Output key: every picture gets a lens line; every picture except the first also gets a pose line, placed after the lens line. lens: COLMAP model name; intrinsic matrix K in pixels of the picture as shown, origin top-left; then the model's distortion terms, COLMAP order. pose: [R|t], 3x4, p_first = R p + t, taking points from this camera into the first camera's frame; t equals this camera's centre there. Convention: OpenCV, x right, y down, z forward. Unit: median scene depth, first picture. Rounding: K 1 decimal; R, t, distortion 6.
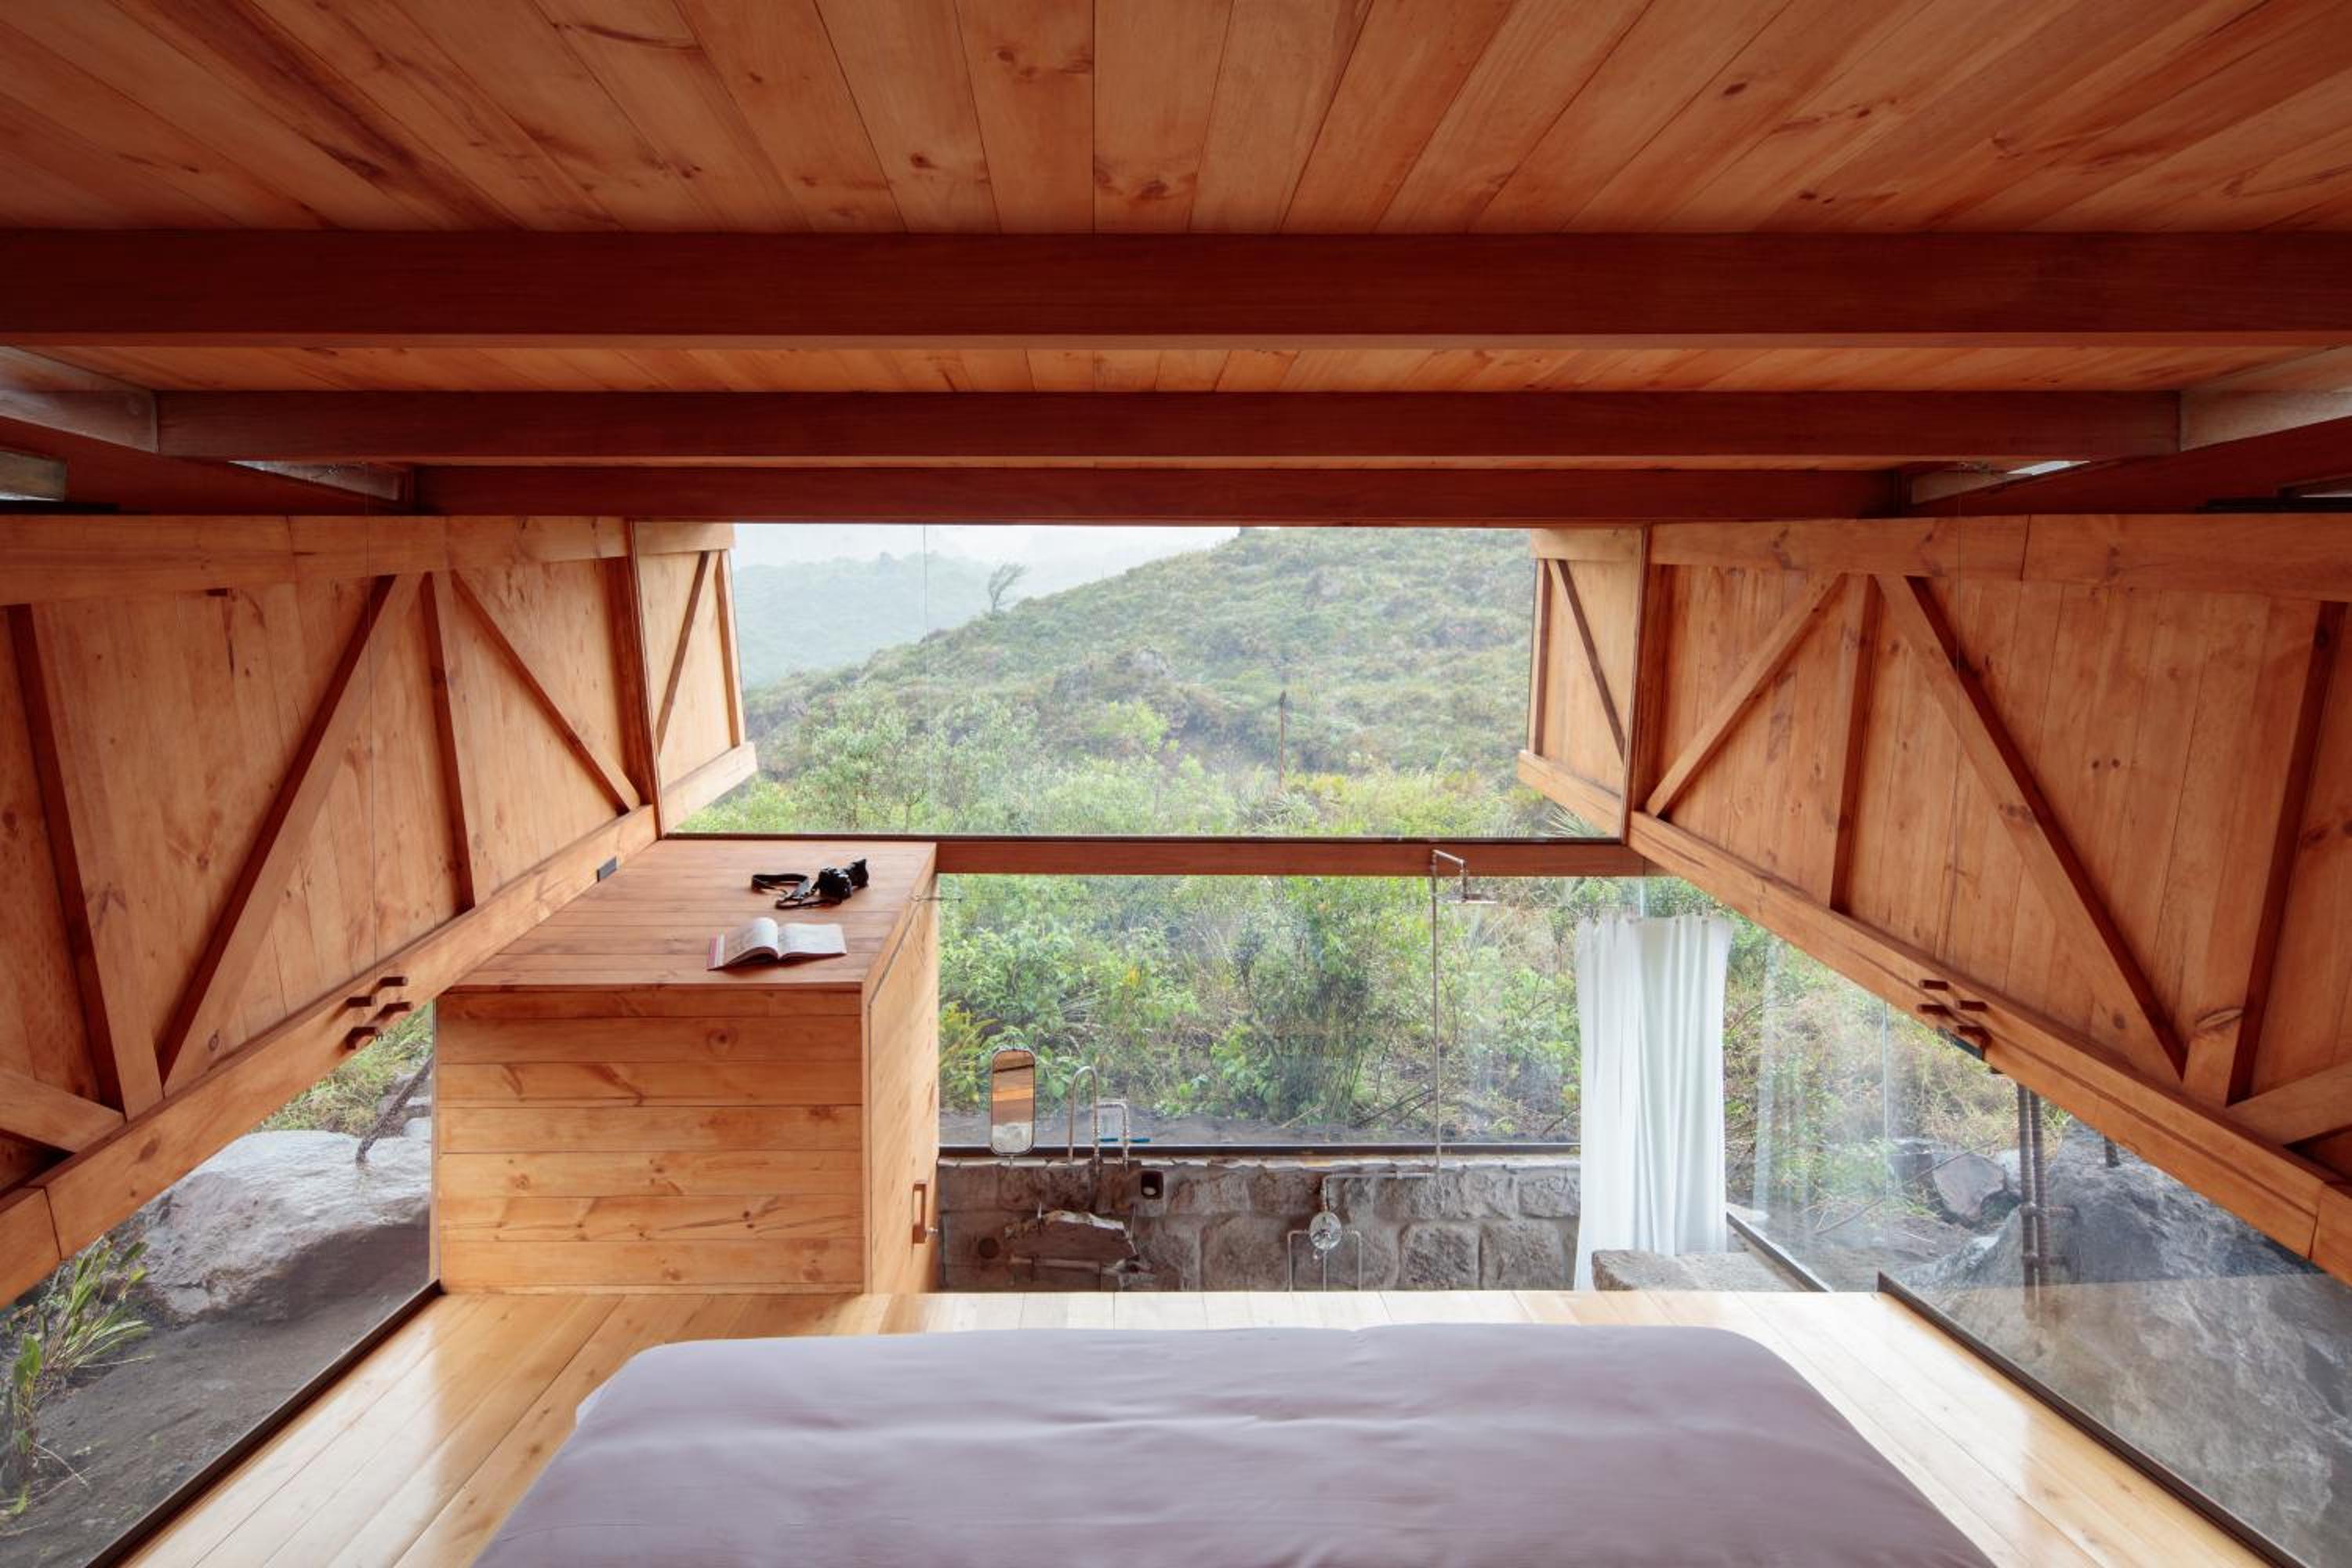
lens RADIAL K [[1158.0, 0, 1109.5], [0, 1158.0, 741.3], [0, 0, 1]] dist [0.015090, -0.008917]
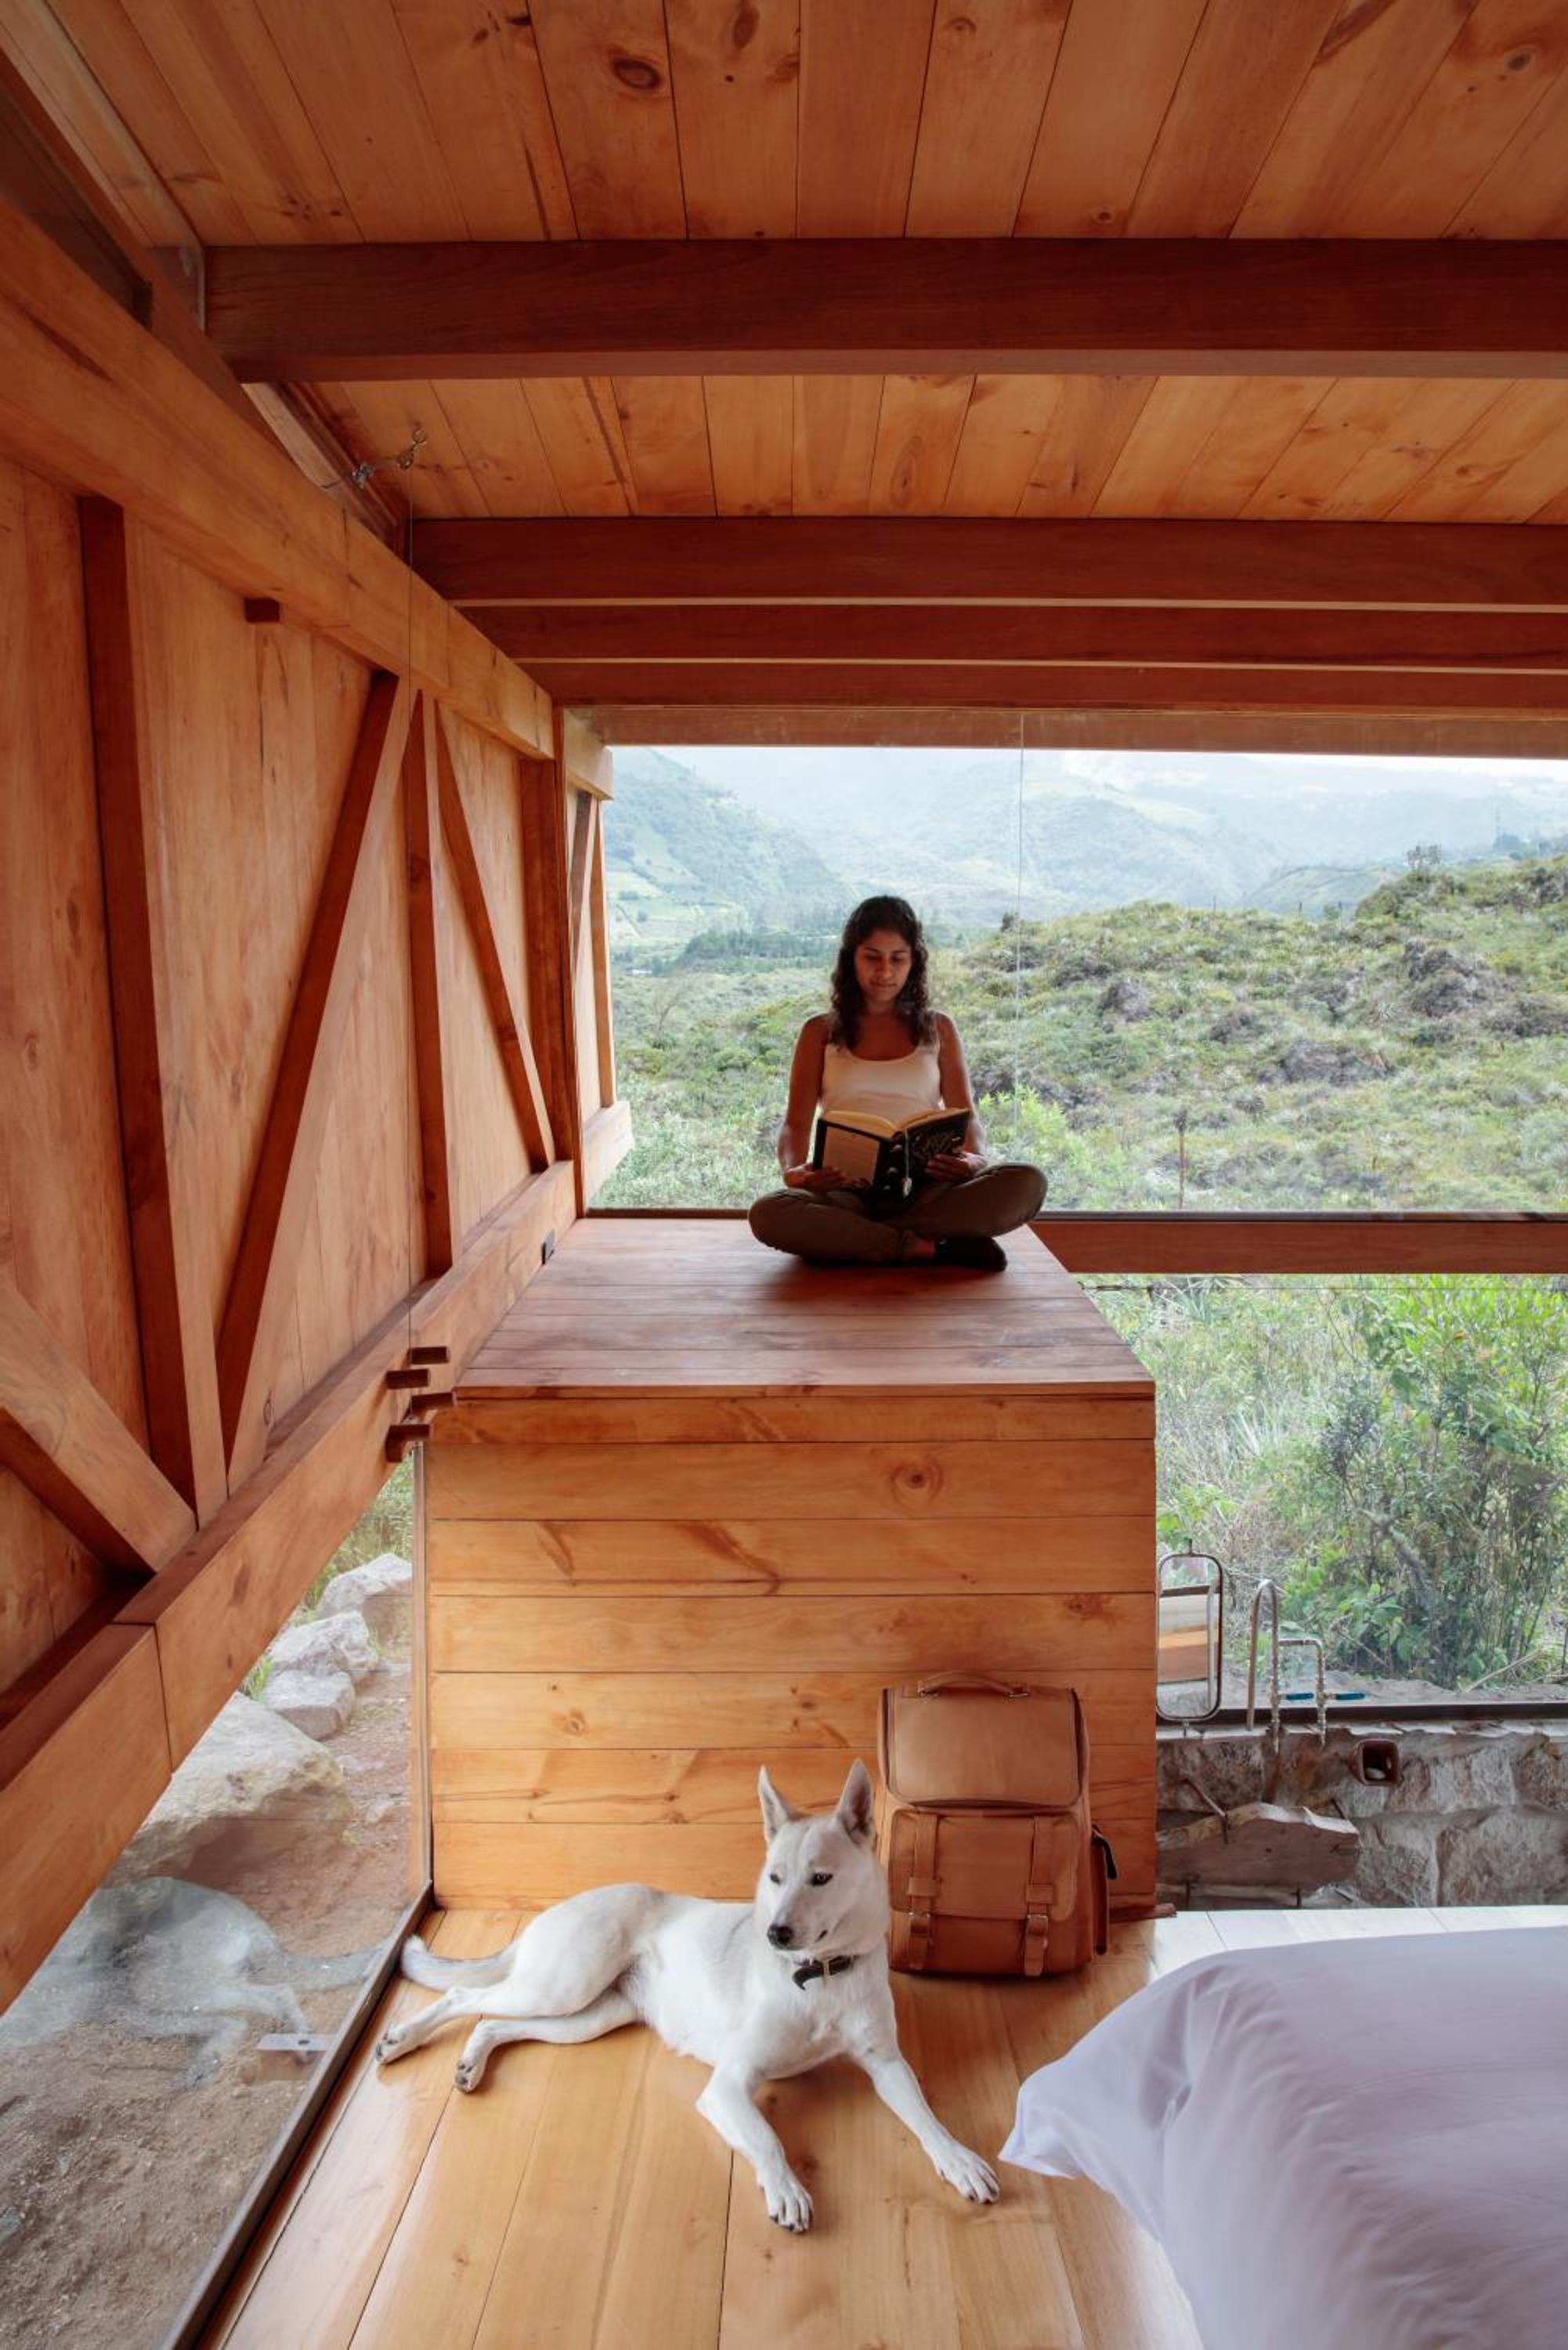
lens RADIAL K [[1620.9, 0, 784.0], [0, 1620.9, 1175.0], [0, 0, 1]] dist [-0.103343, 0.079782]
pose [[0.999937, -0.001457, -0.011171, -0.336467], [0.001116, 0.999536, -0.030455, 0.111024], [0.011210, 0.030440, 0.999474, 0.163488]]
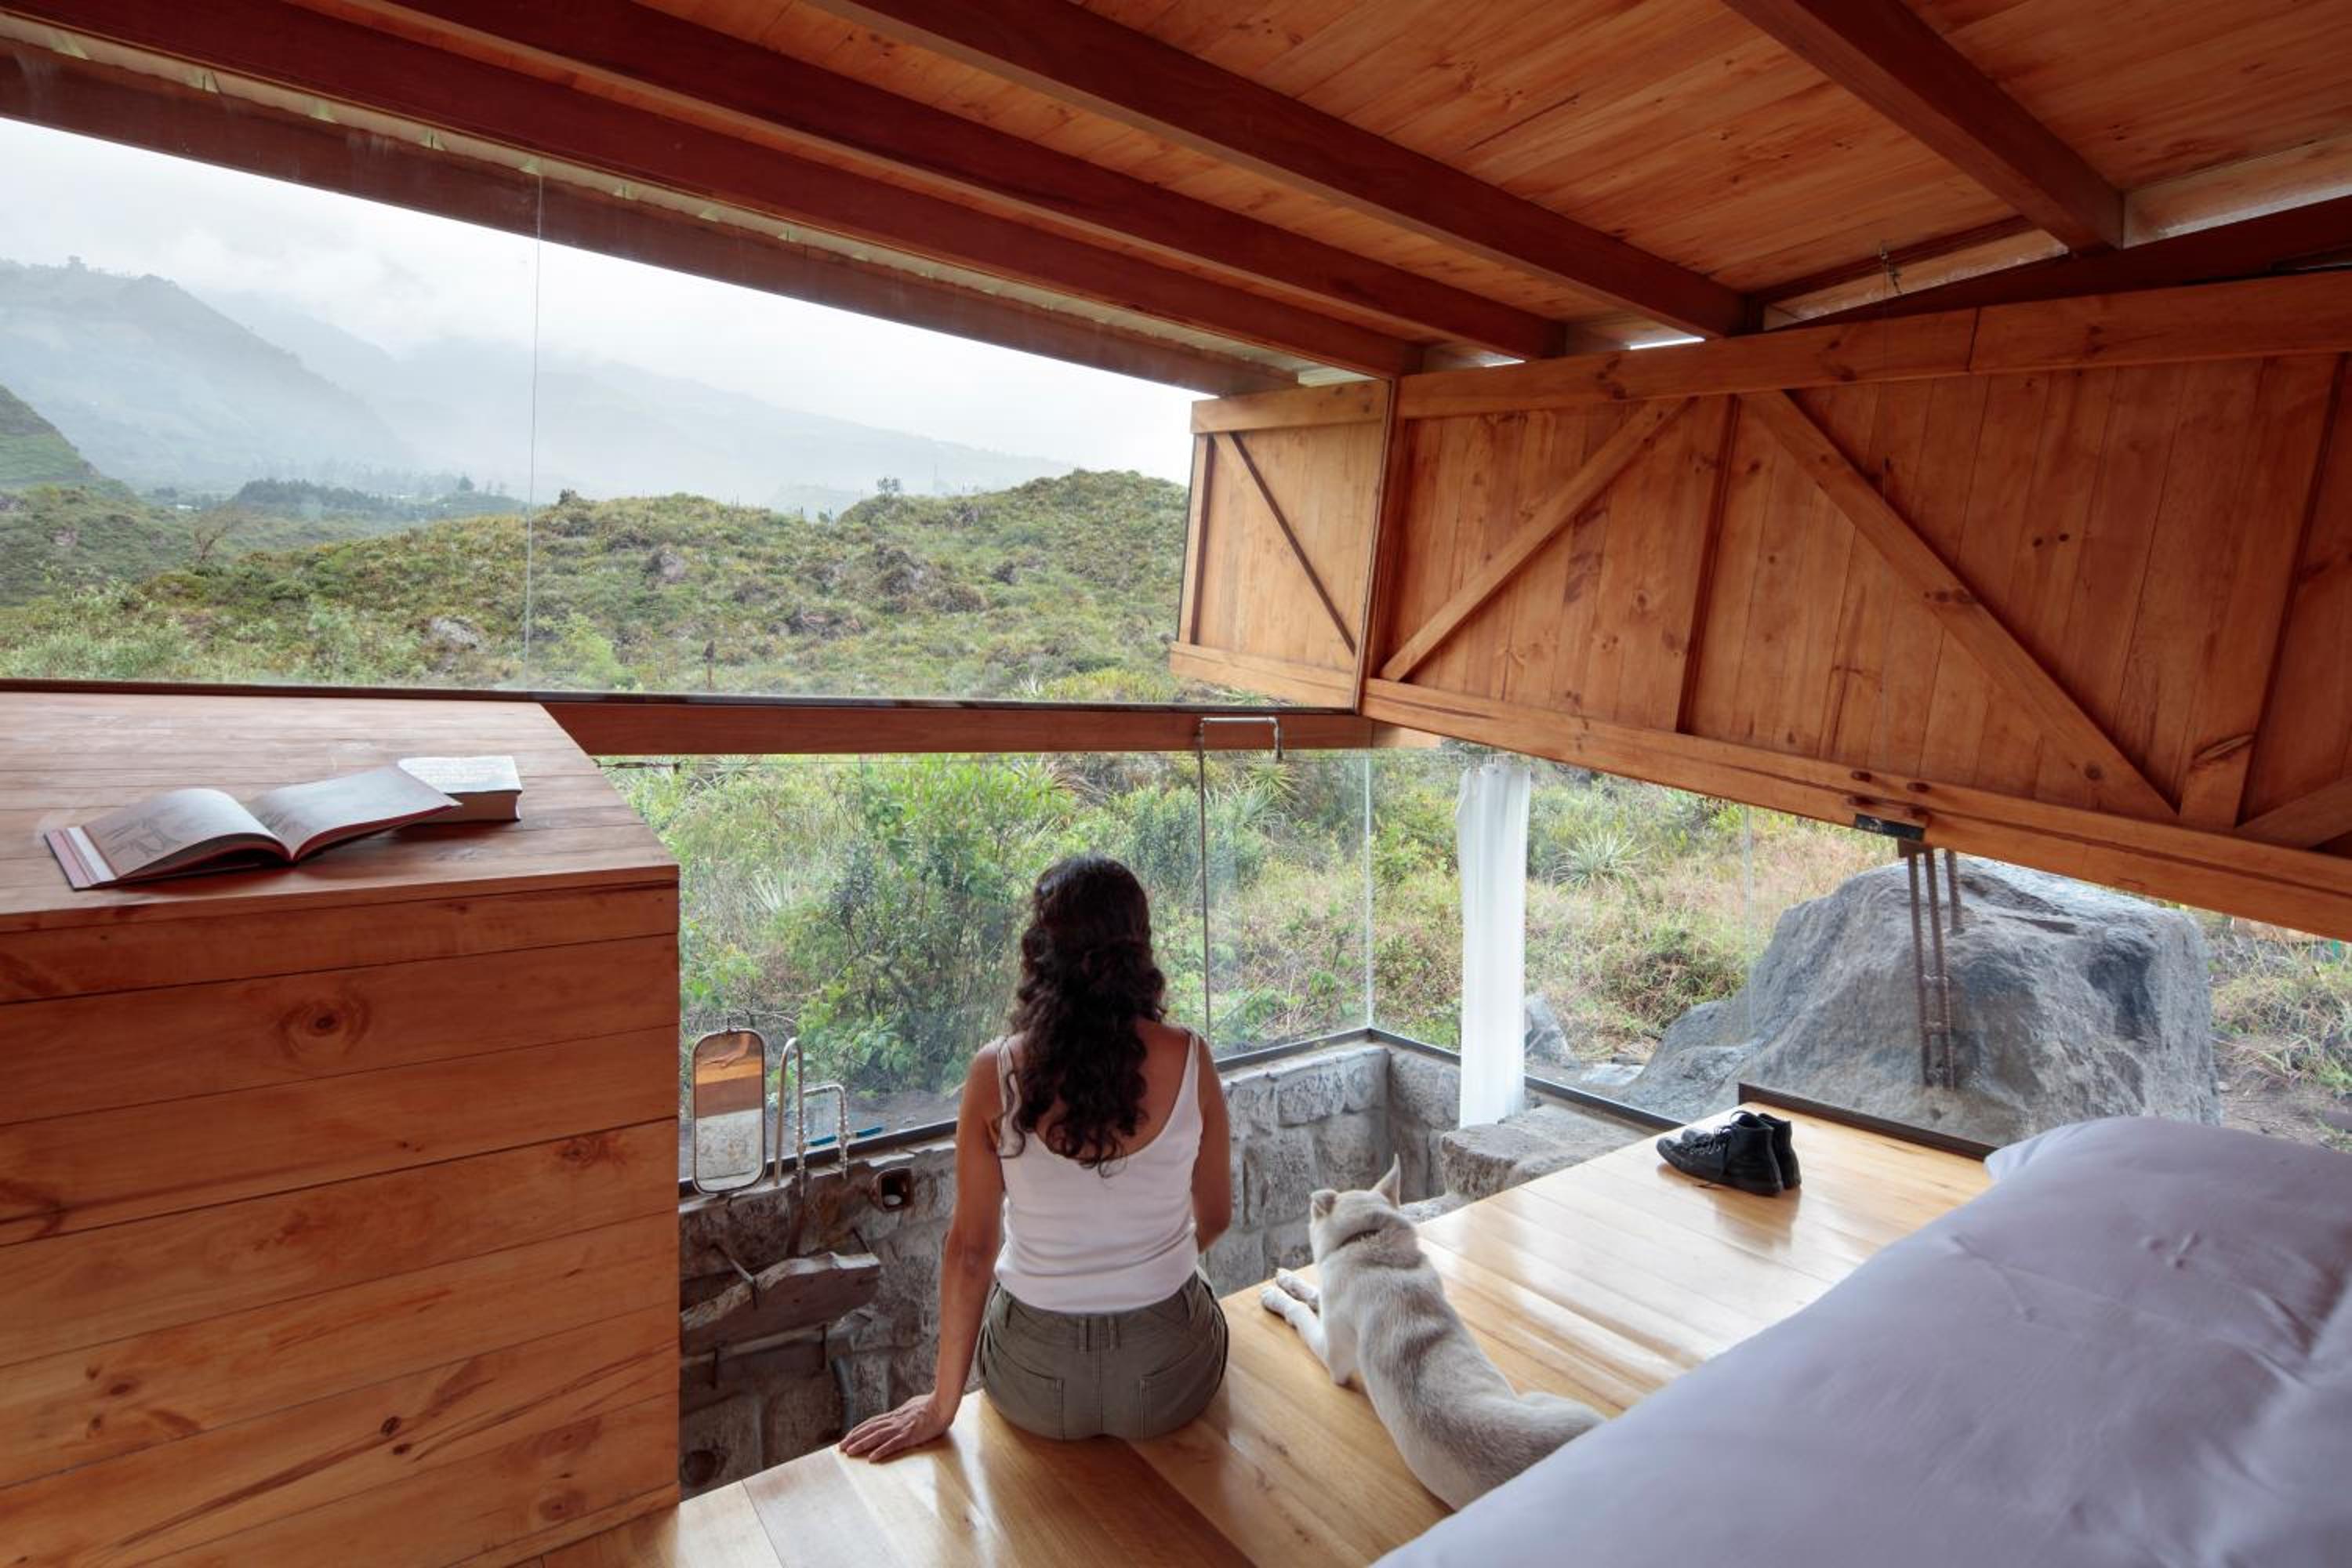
lens RADIAL K [[1126.8, 0, 1164.9], [0, 1126.8, 716.1], [0, 0, 1]] dist [0.009830, -0.006819]
pose [[0.816817, 0.006174, 0.576863, -0.277515], [0.004417, 0.999846, -0.016955, 0.132231], [-0.576879, 0.016398, 0.816665, 0.421607]]
